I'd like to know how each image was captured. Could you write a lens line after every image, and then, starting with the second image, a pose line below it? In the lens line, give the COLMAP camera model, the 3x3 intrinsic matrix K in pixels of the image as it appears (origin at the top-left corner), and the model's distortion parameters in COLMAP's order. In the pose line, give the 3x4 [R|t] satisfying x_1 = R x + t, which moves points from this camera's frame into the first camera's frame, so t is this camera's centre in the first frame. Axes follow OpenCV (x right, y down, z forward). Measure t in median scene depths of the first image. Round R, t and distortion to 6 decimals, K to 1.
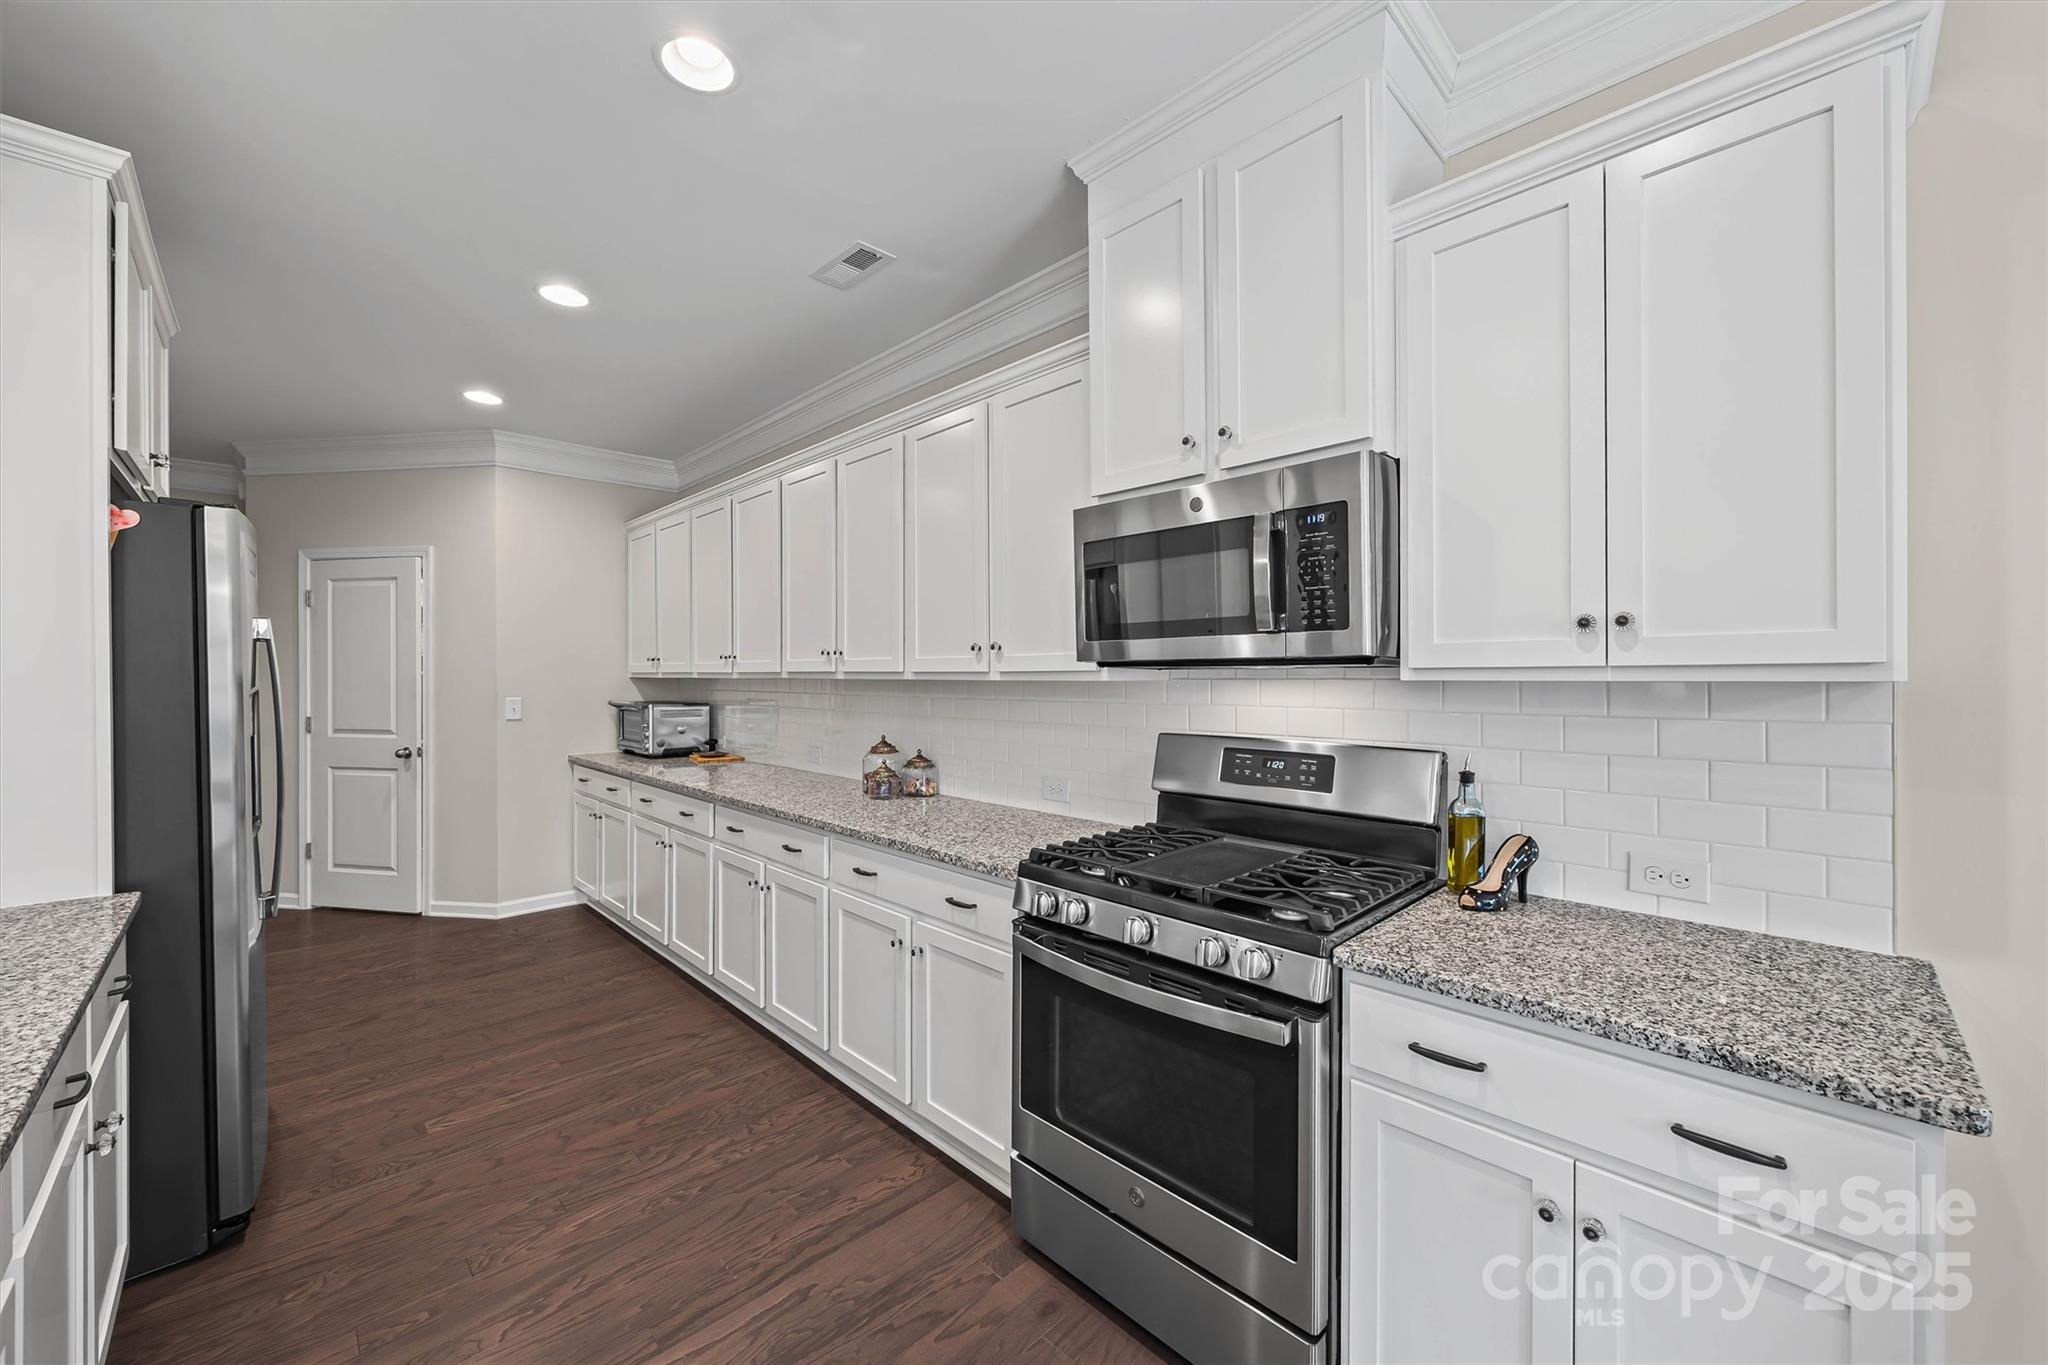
lens RADIAL K [[781.6, 0, 1011.2], [0, 781.6, 680.3], [0, 0, 1]] dist [-0.000100, -0.000470]
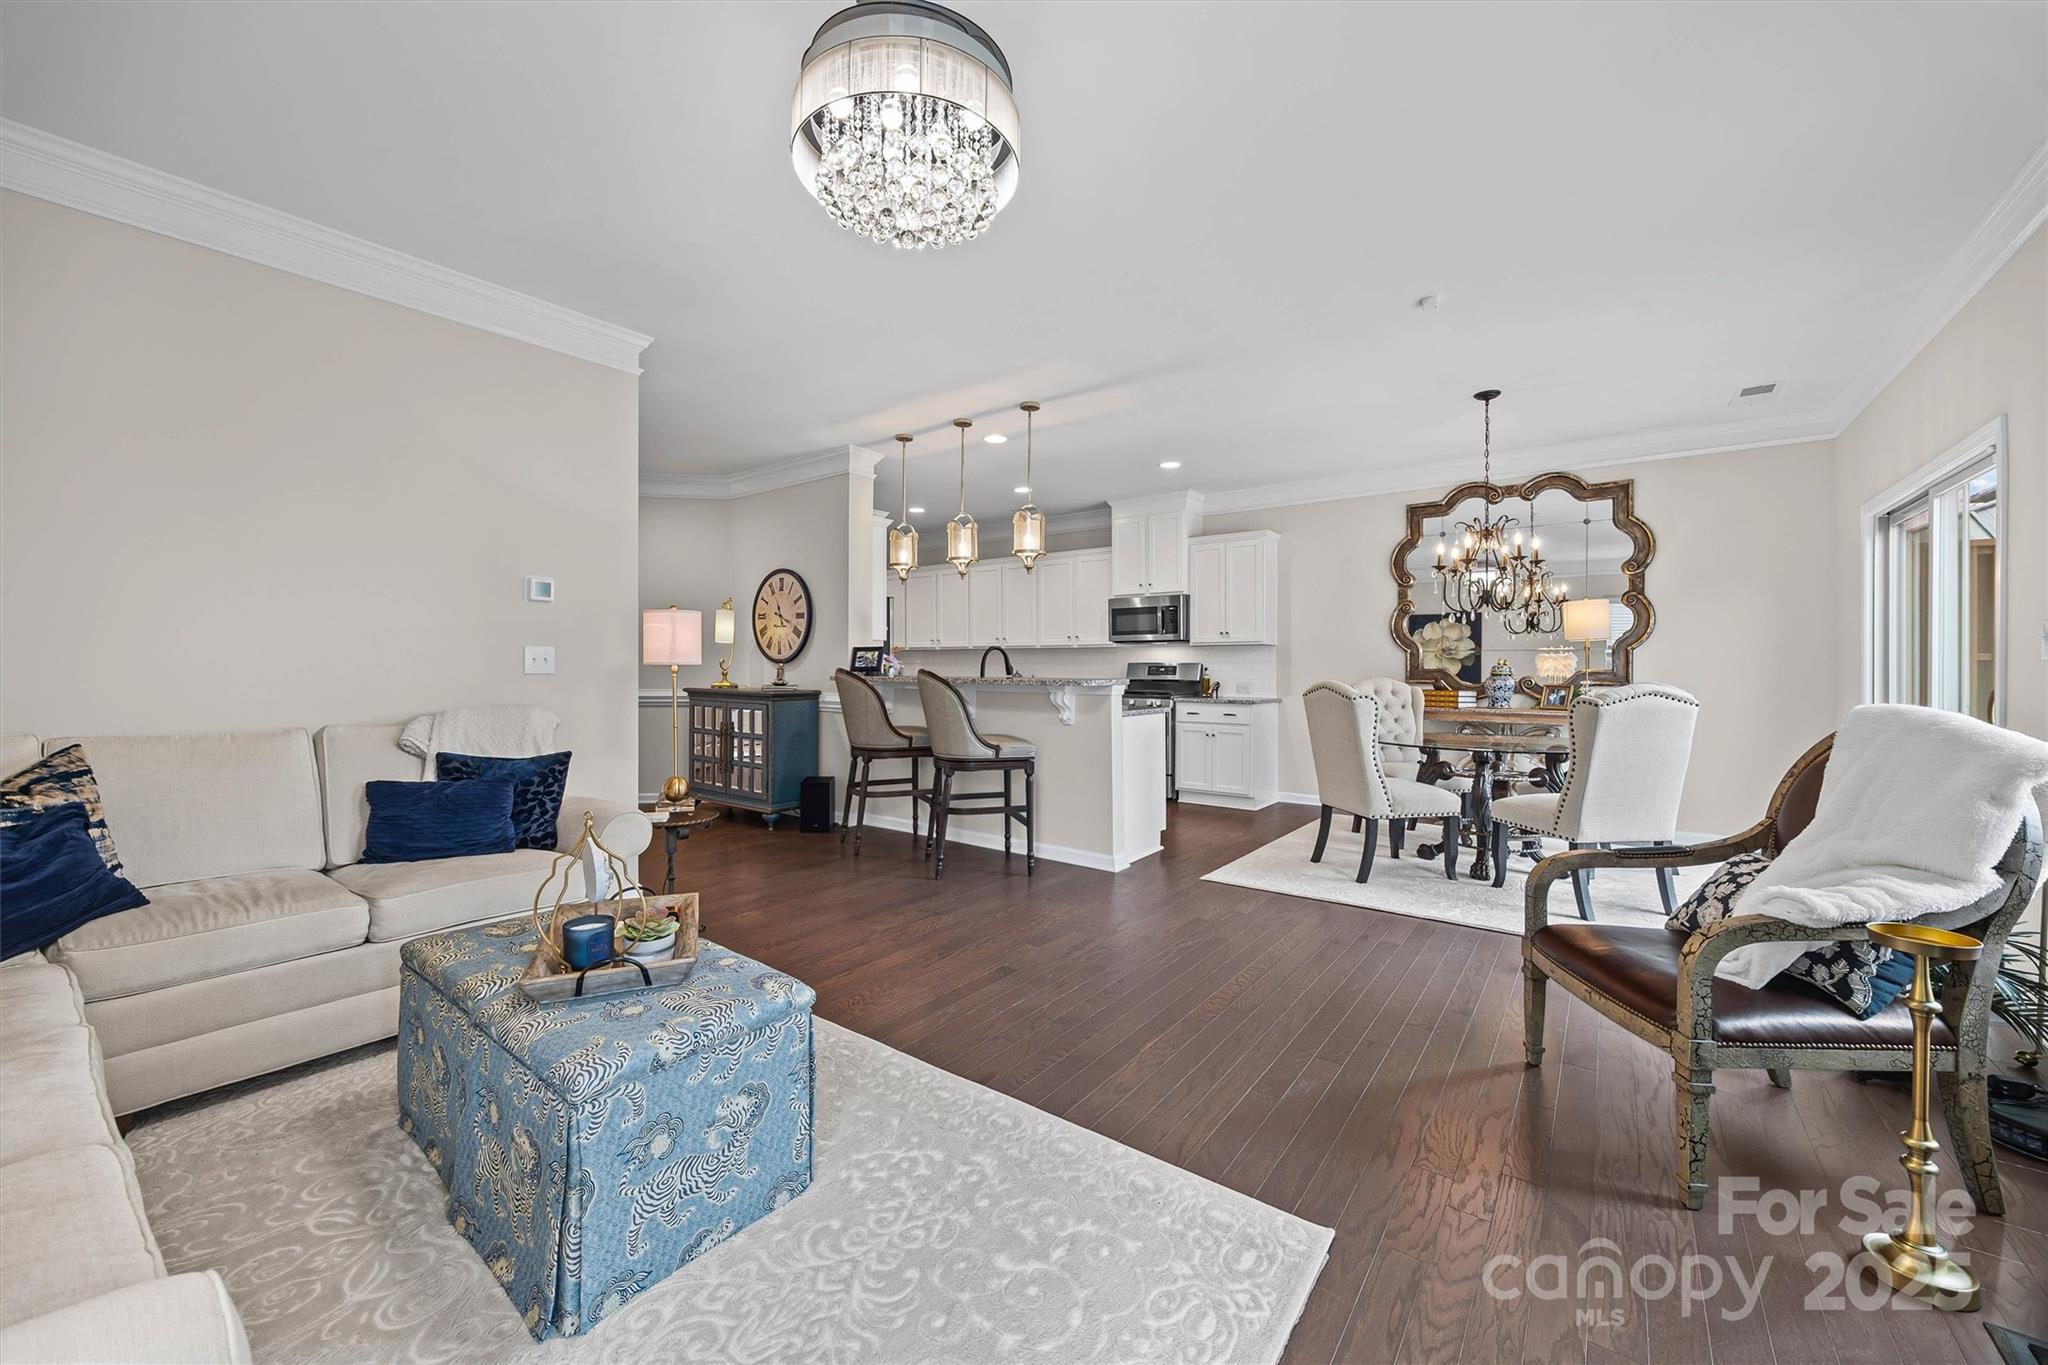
lens RADIAL K [[781.6, 0, 1013.2], [0, 781.6, 671.3], [0, 0, 1]] dist [-0.000100, -0.000470]
pose [[0.988964, 0.001245, 0.148149, -0.617488], [-0.001459, 0.999998, 0.001332, 0.076830], [-0.148147, -0.001533, 0.988964, -1.744296]]
